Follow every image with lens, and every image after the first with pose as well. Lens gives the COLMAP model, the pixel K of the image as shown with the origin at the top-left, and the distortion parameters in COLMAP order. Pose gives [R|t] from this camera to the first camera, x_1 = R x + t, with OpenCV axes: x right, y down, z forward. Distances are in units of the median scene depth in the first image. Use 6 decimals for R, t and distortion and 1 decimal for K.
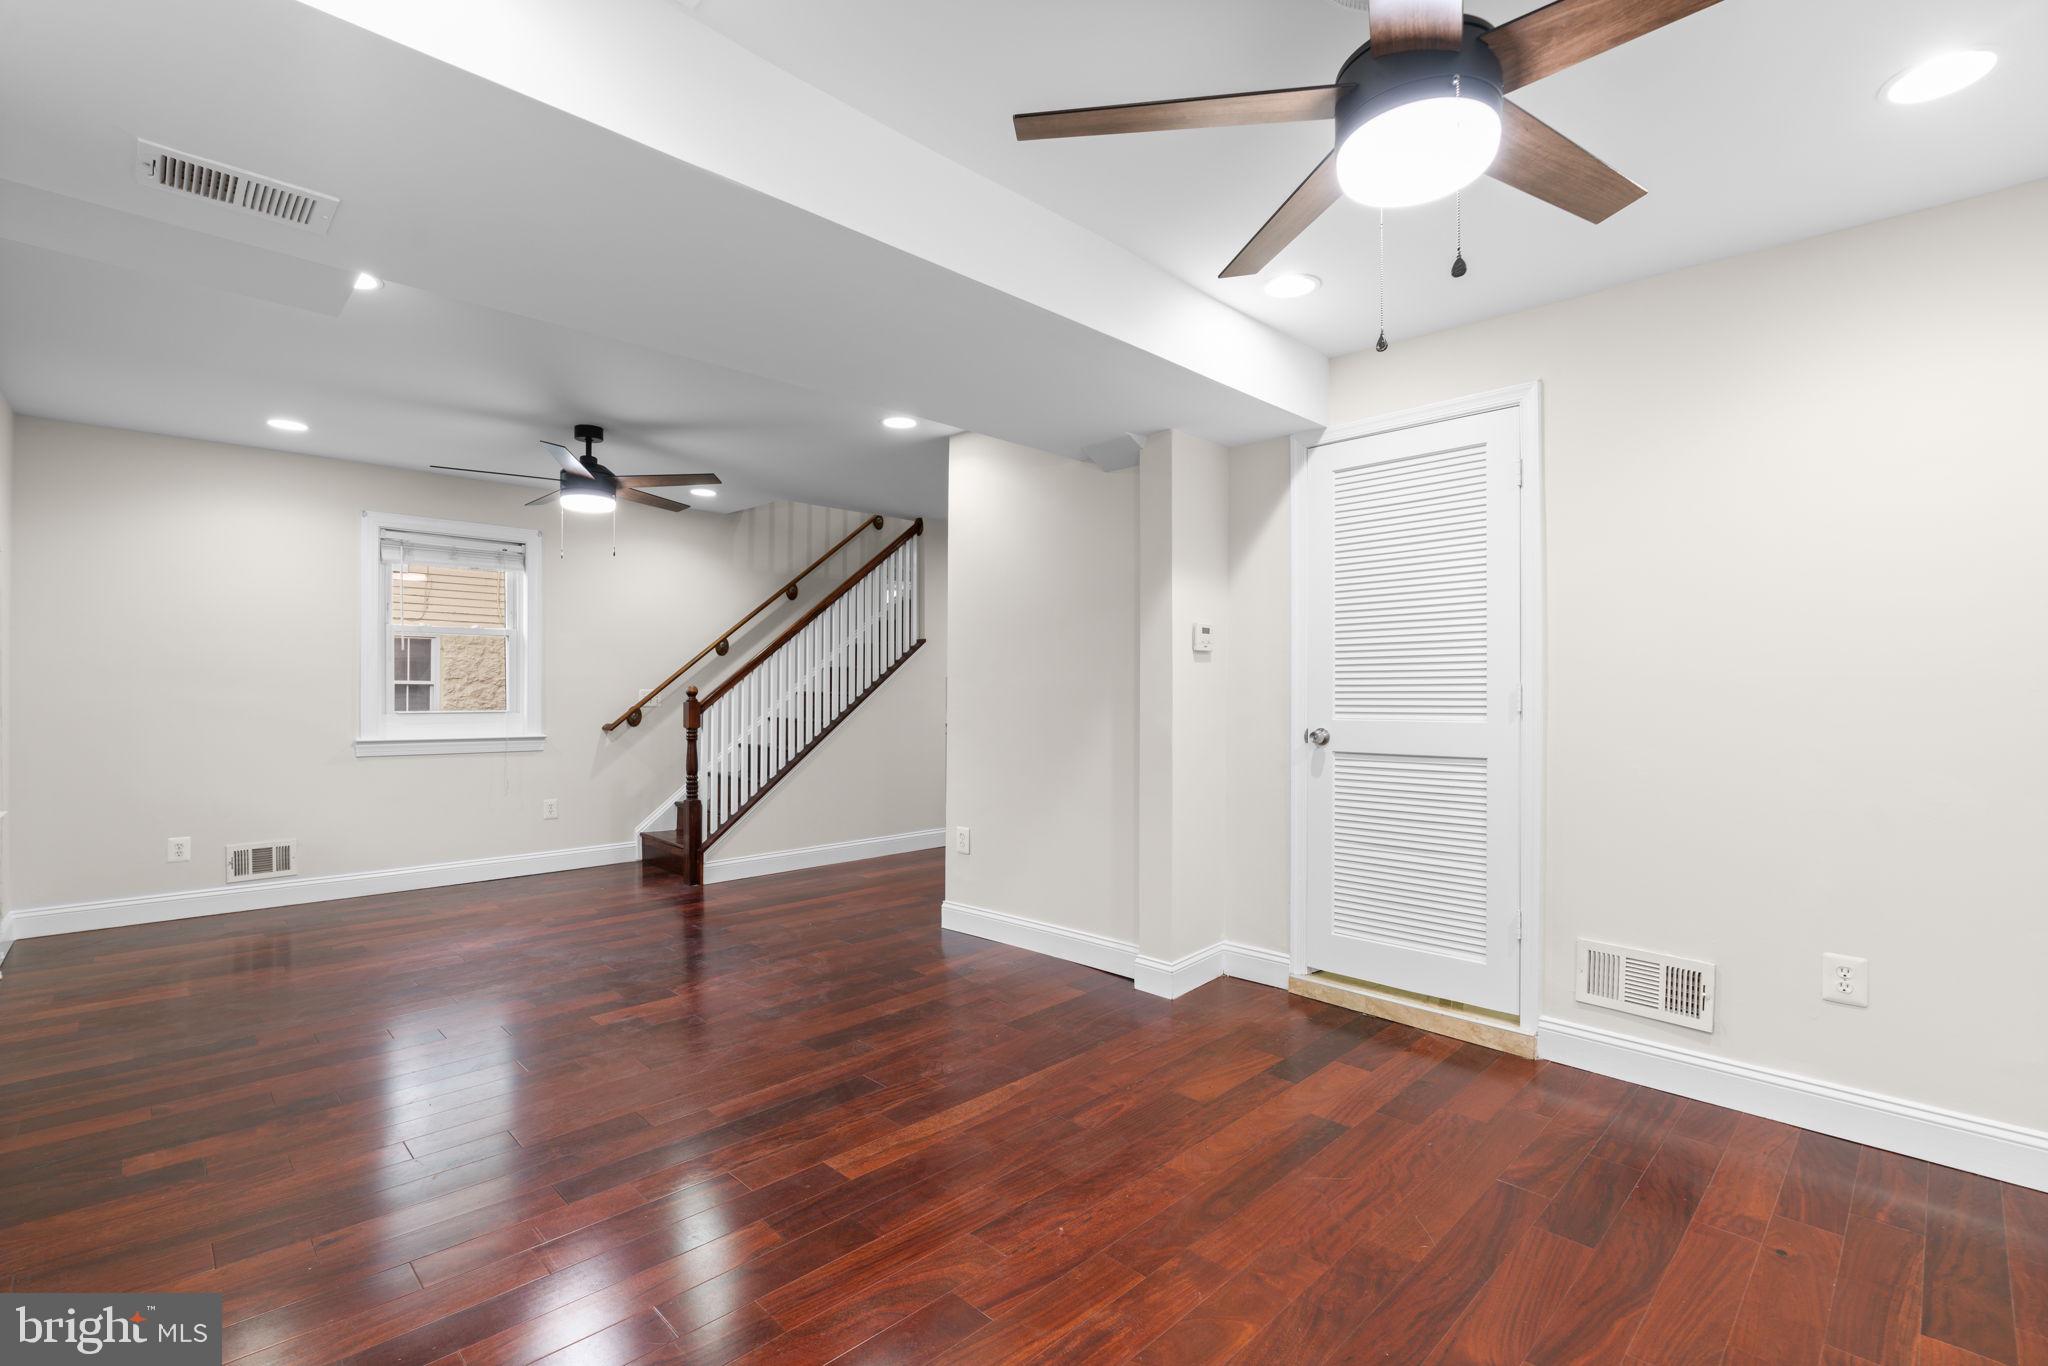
lens RADIAL K [[926.3, 0, 1021.9], [0, 926.3, 680.0], [0, 0, 1]] dist [-0.010360, 0.002018]
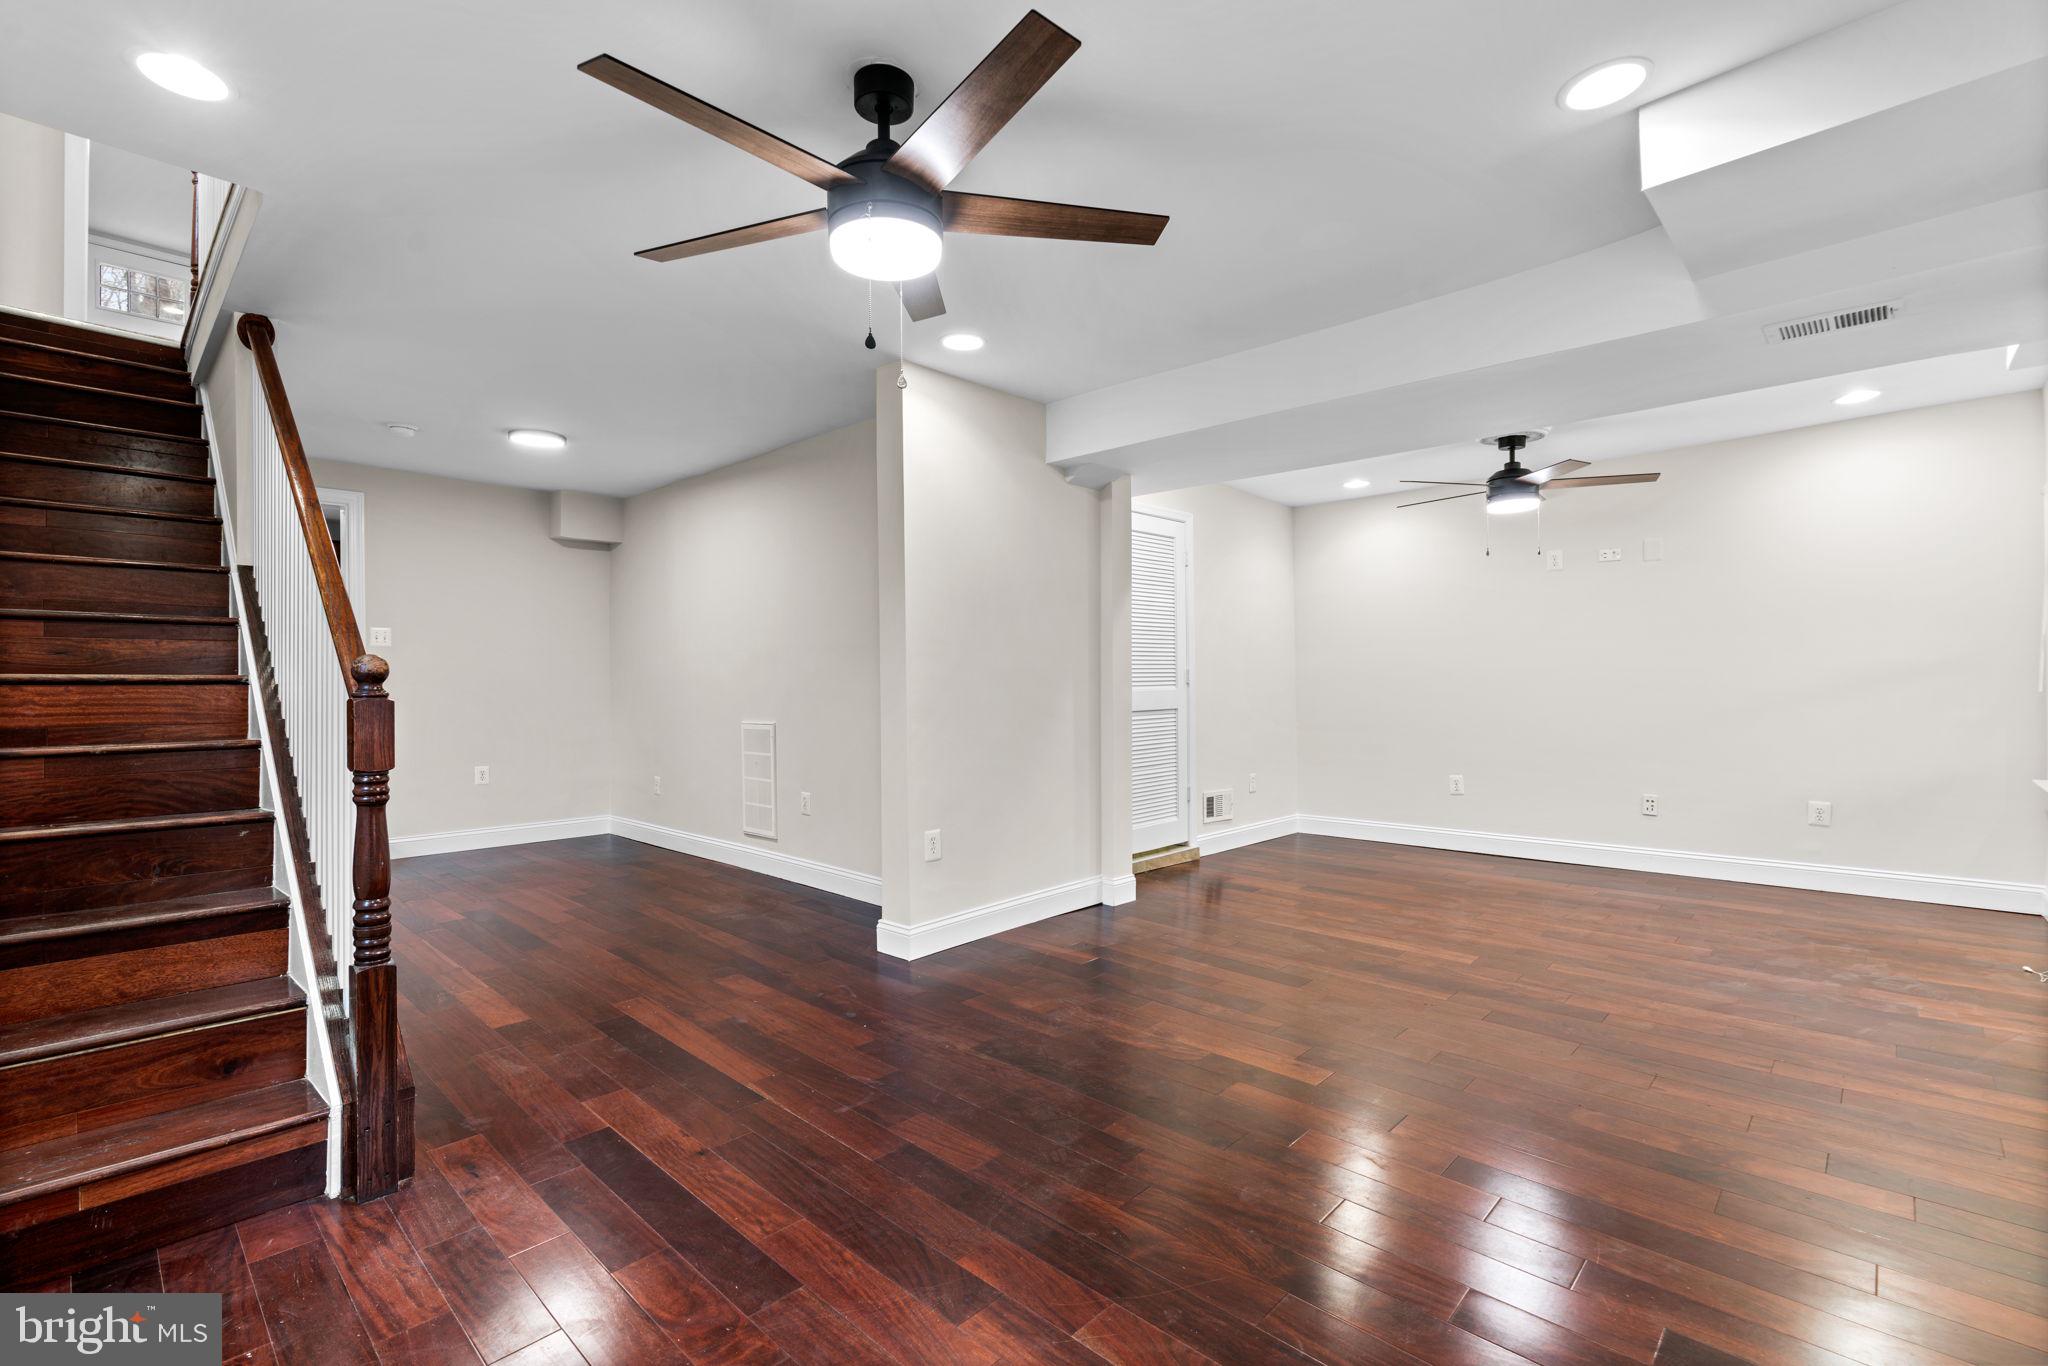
lens RADIAL K [[926.3, 0, 1032.5], [0, 926.3, 676.5], [0, 0, 1]] dist [-0.010360, 0.002018]
pose [[-0.051663, -0.001479, 0.998663, -0.827761], [-0.016399, 0.999865, 0.000632, 0.015894], [-0.998530, -0.016344, -0.051680, 0.861893]]
